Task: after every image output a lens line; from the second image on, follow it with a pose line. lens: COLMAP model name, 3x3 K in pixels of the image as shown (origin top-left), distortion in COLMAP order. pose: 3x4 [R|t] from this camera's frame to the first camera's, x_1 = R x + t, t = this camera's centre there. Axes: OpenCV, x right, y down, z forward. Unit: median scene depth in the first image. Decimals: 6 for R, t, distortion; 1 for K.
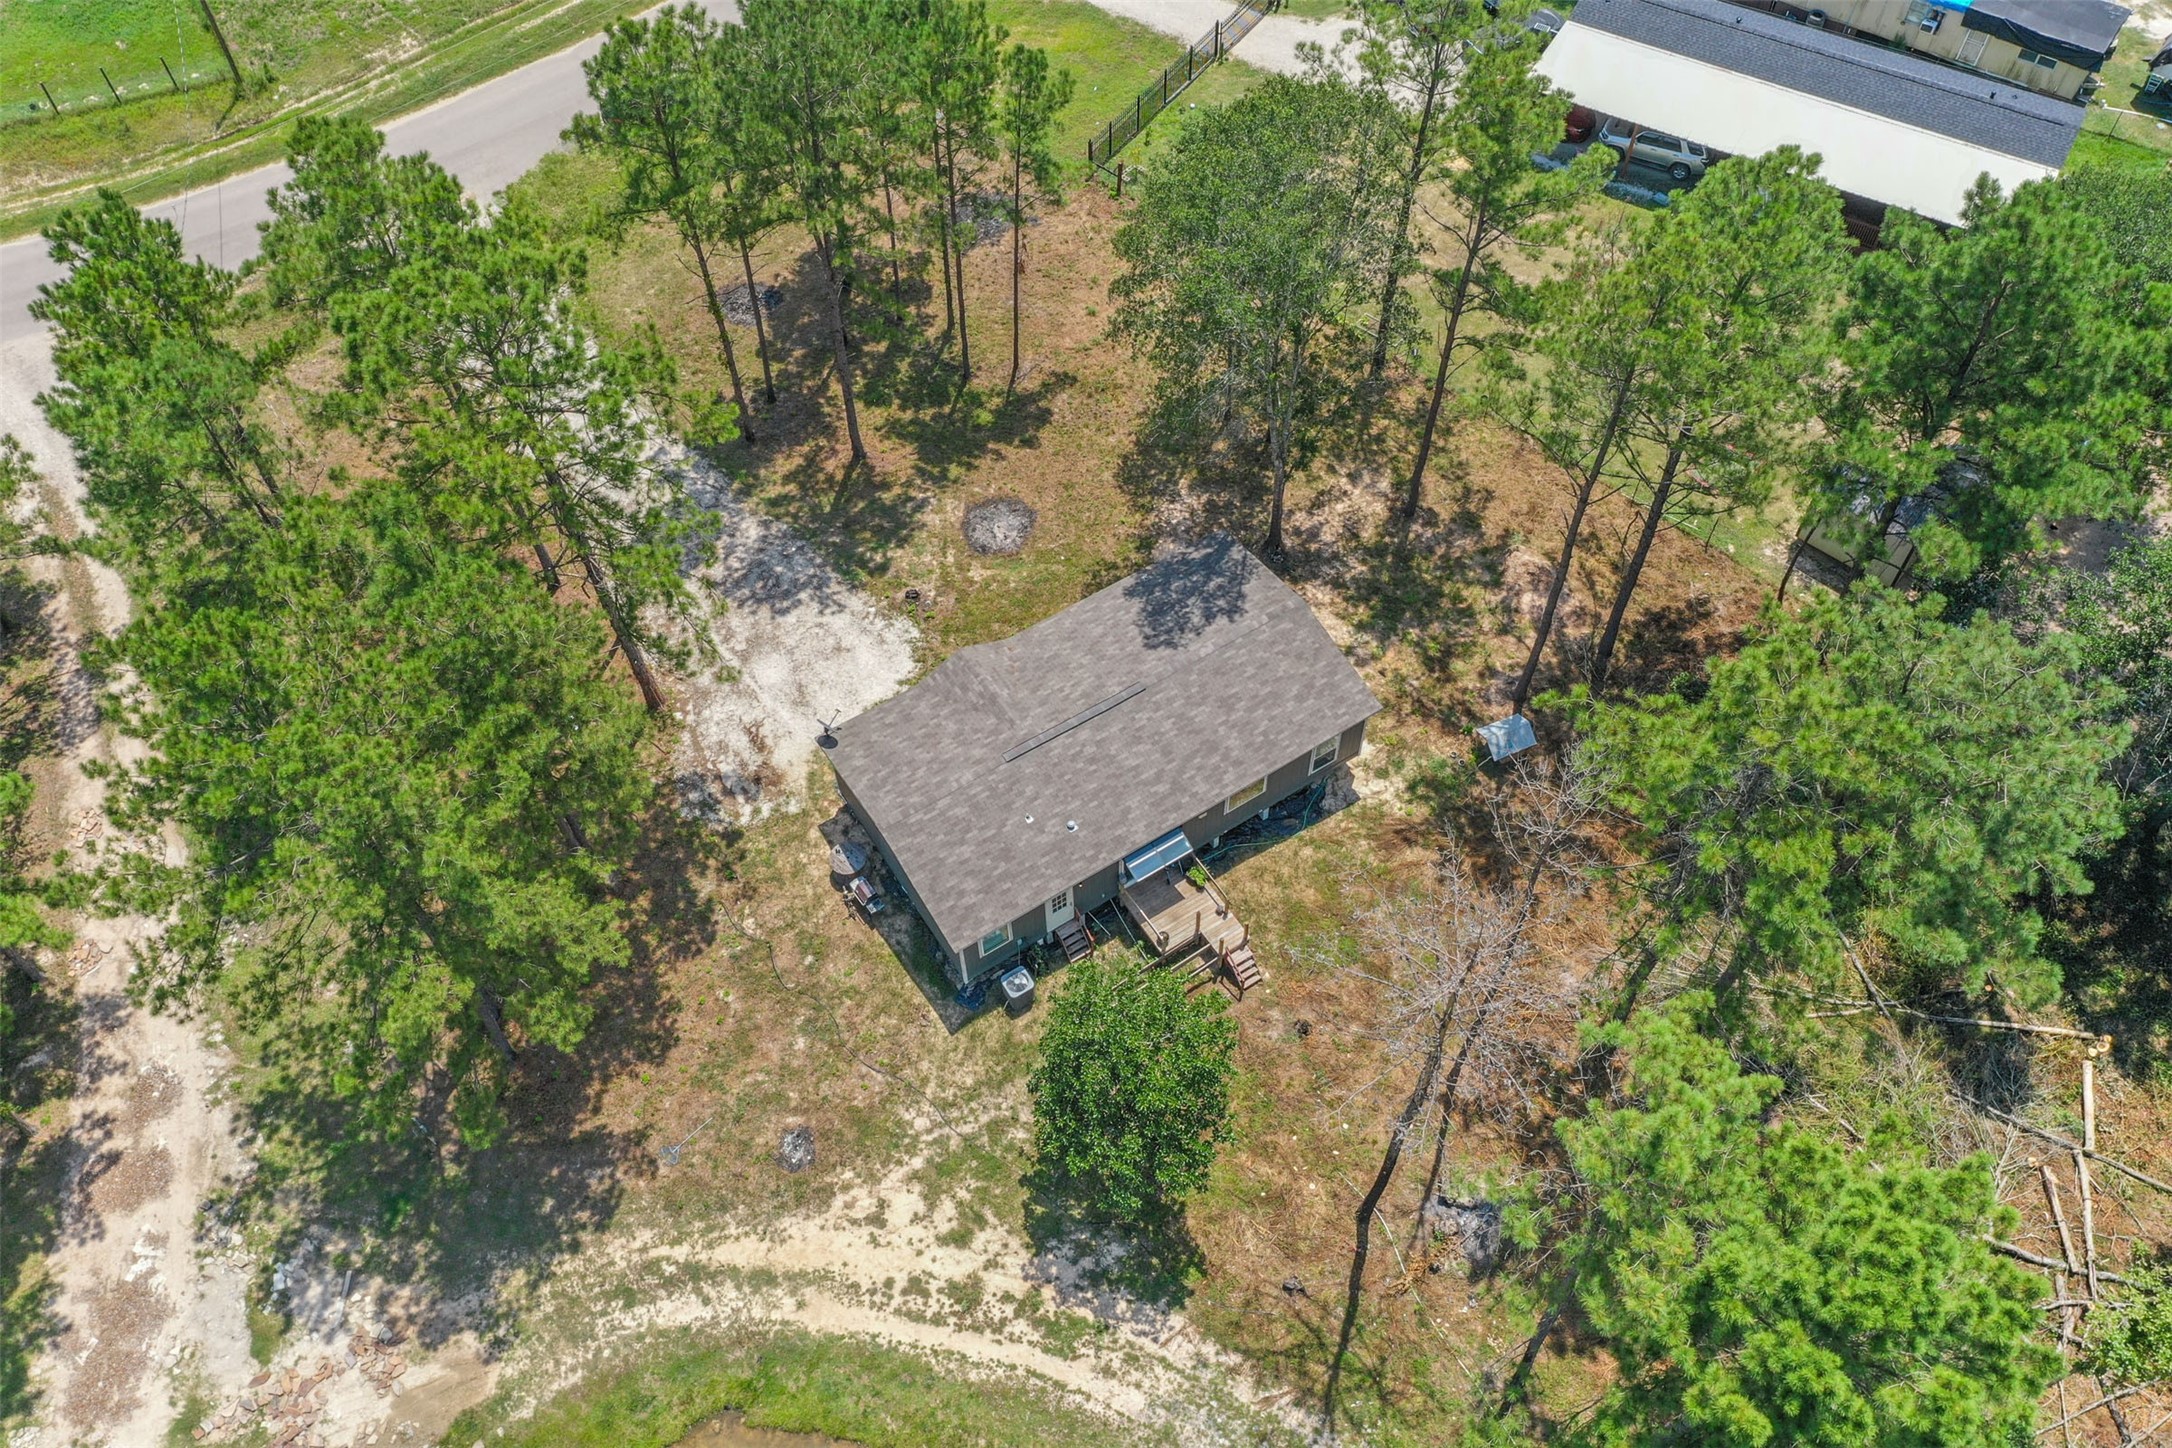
lens RADIAL K [[1715.7, 0, 1089.9], [0, 1715.7, 716.7], [0, 0, 1]] dist [0.011710, 0.005911]
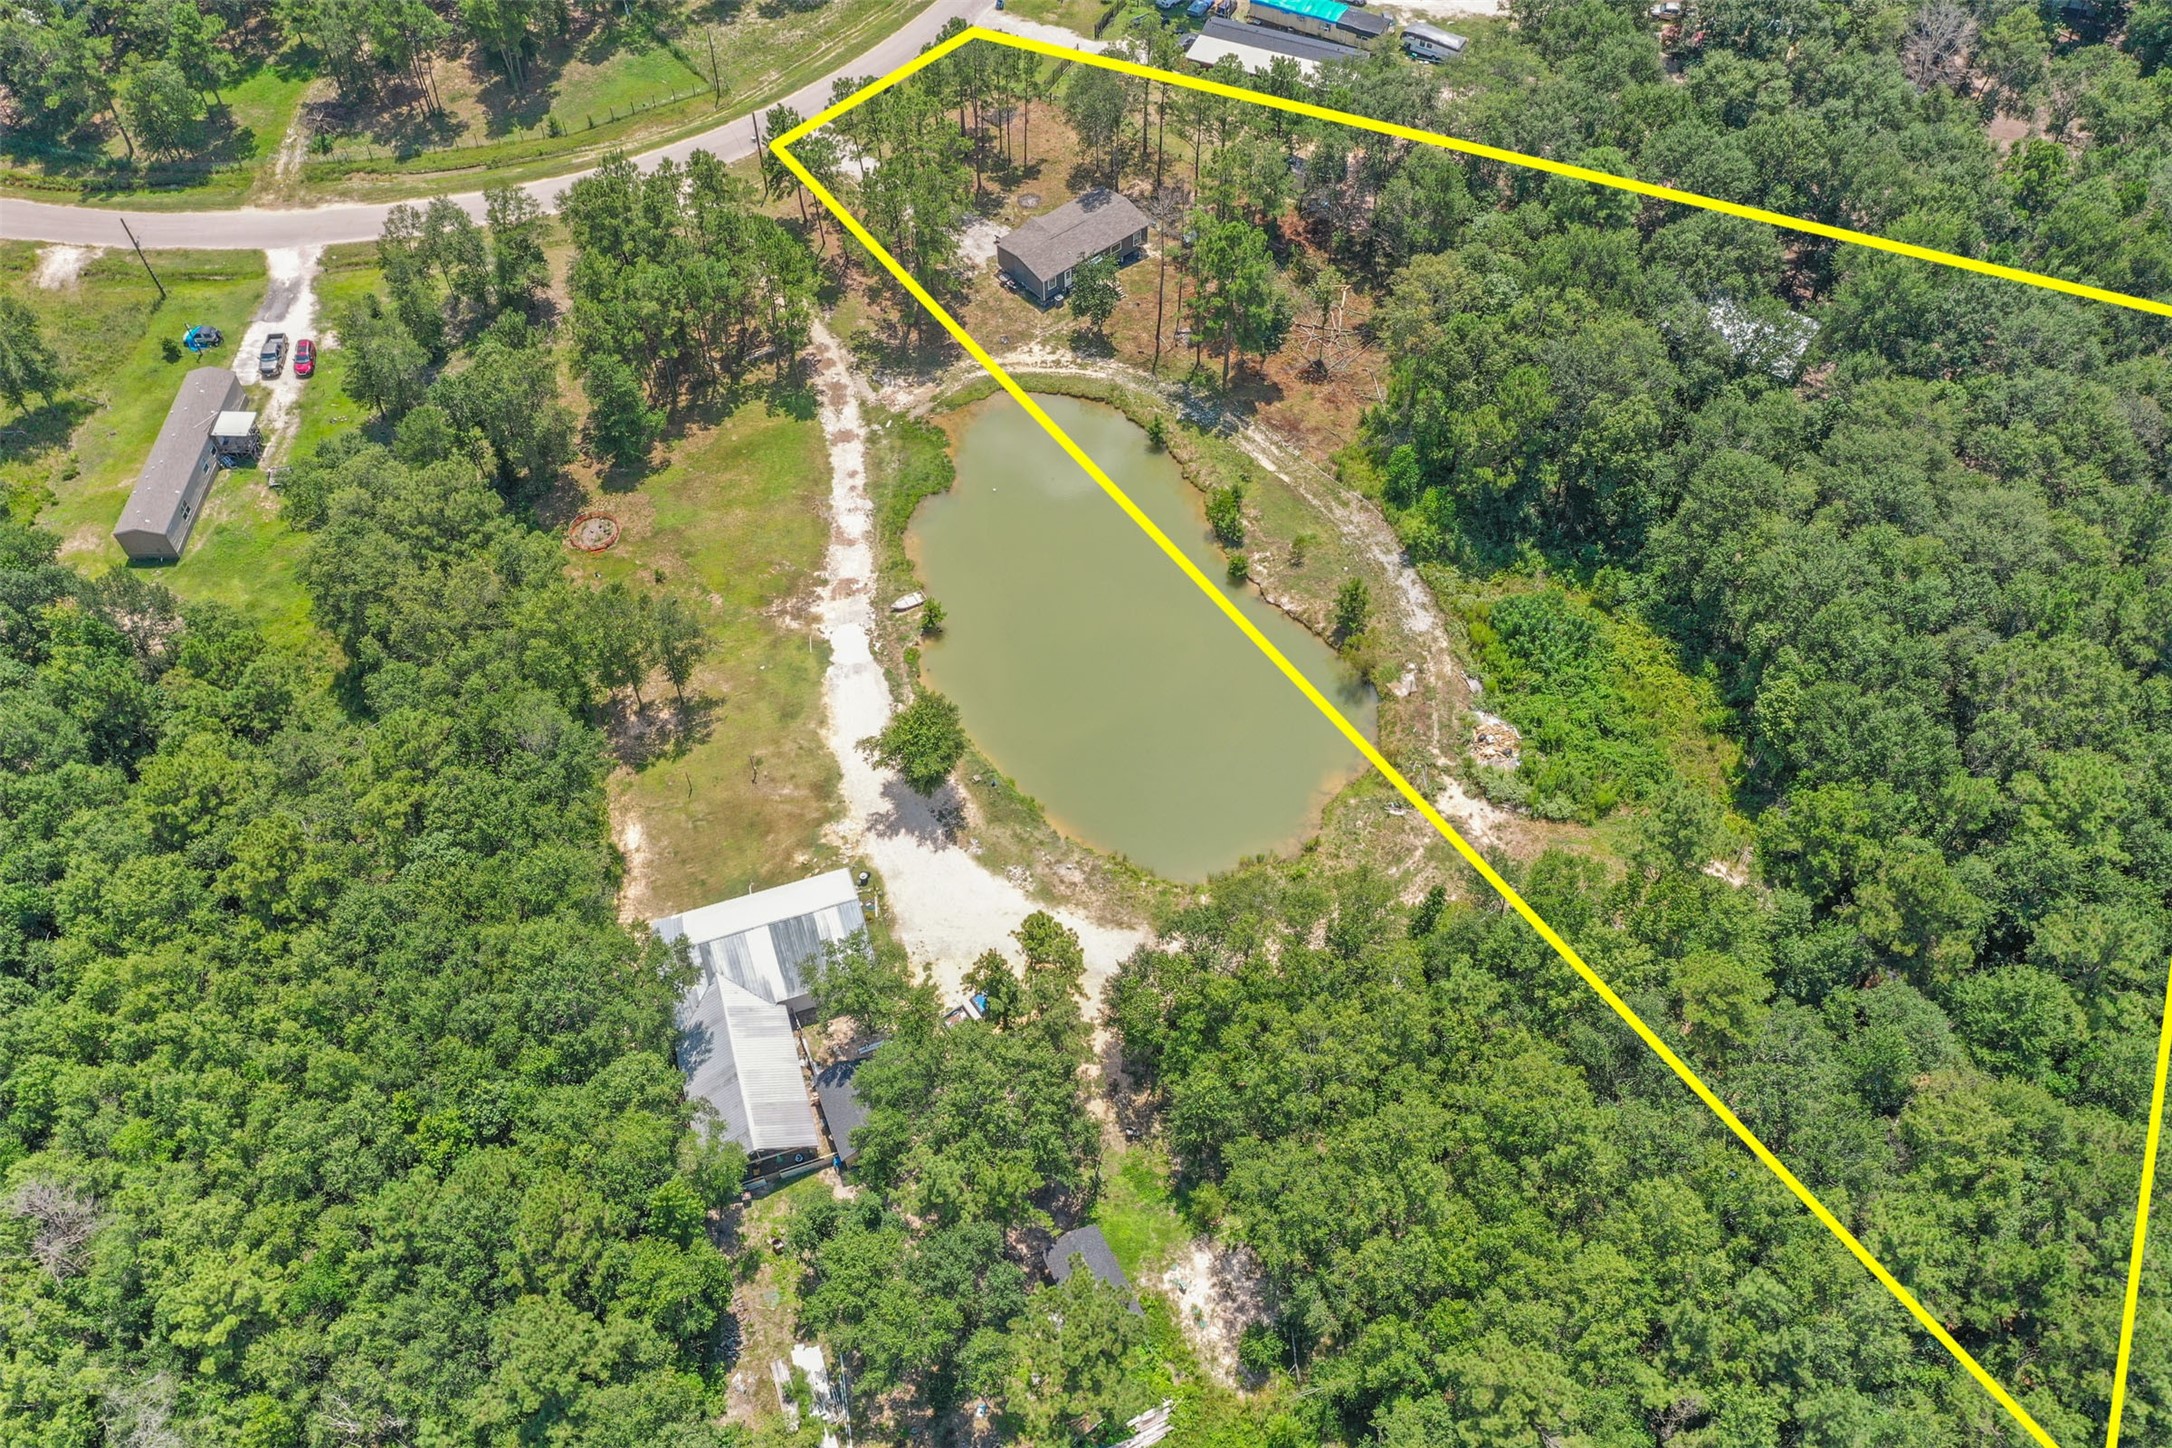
lens RADIAL K [[1715.7, 0, 1089.9], [0, 1715.7, 716.7], [0, 0, 1]] dist [0.011710, 0.005911]
pose [[0.992138, -0.098870, 0.076724, -0.351879], [0.102589, 0.993653, -0.046144, 1.237502], [-0.071675, 0.053653, 0.995984, -2.630842]]
